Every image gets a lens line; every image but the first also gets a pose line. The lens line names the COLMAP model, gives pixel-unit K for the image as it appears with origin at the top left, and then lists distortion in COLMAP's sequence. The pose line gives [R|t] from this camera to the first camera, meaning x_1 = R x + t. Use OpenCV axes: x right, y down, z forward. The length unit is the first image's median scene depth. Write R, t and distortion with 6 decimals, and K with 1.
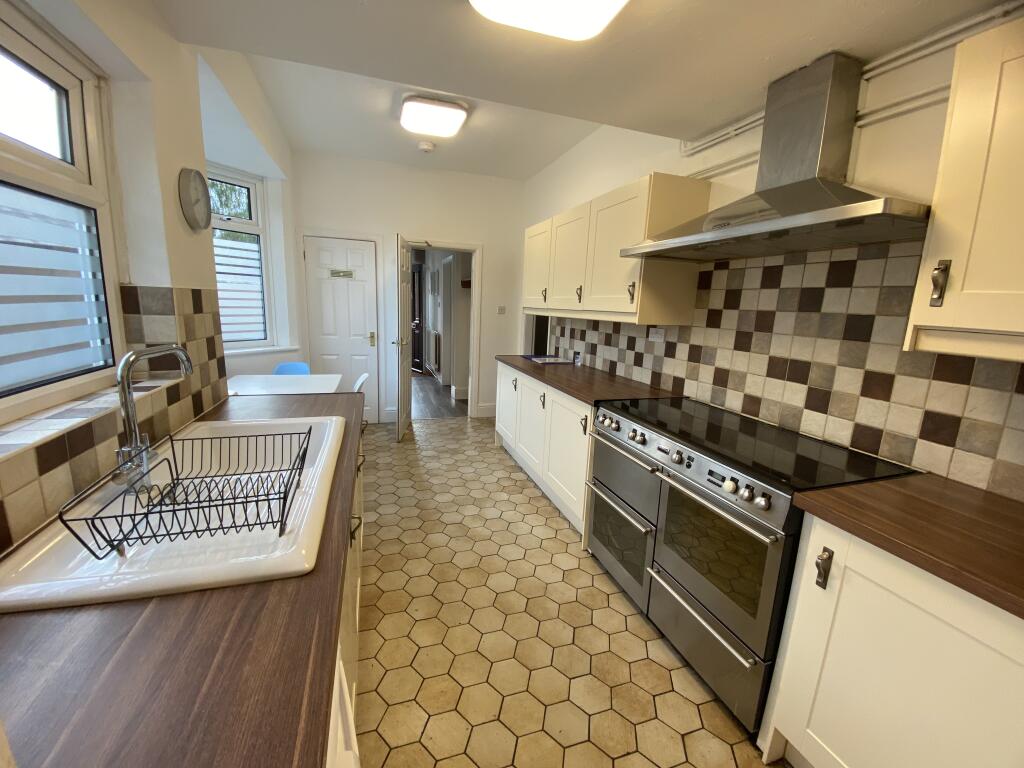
lens RADIAL K [[422.0, 0, 505.3], [0, 422.0, 383.1], [0, 0, 1]] dist [0.017086, -0.003060]
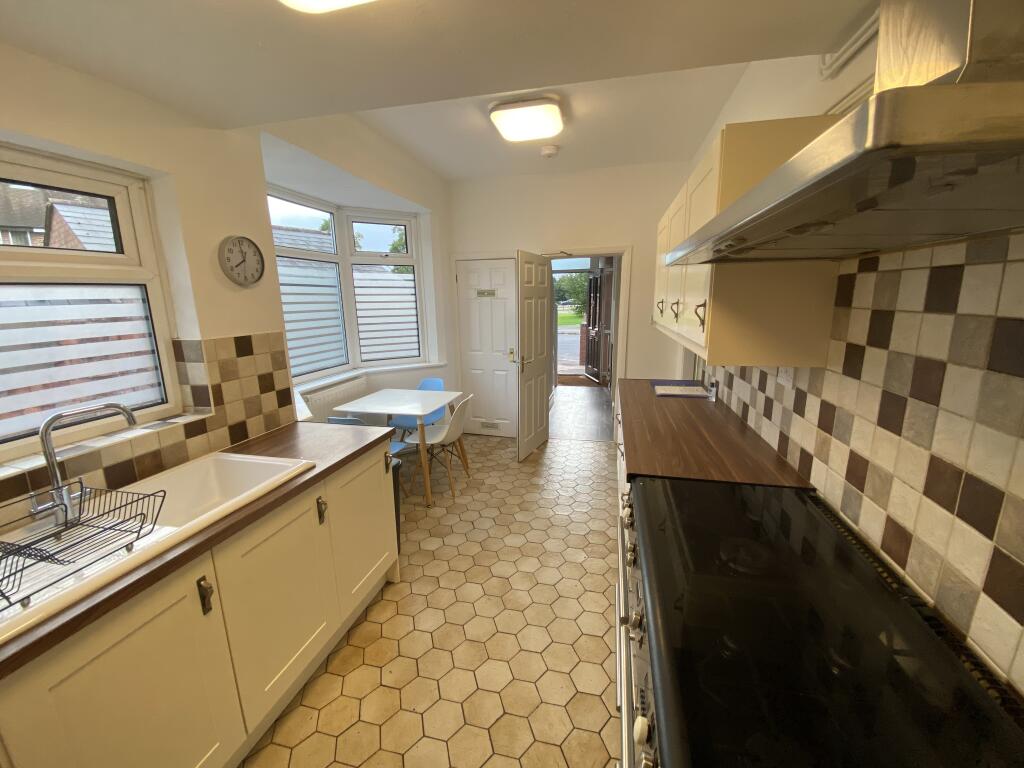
lens RADIAL K [[422.0, 0, 499.2], [0, 422.0, 384.9], [0, 0, 1]] dist [0.017086, -0.003060]
pose [[0.847467, 0.051613, -0.528332, 0.402107], [-0.048410, 0.998629, 0.019905, -0.111128], [0.528636, 0.008708, 0.848804, 0.289626]]
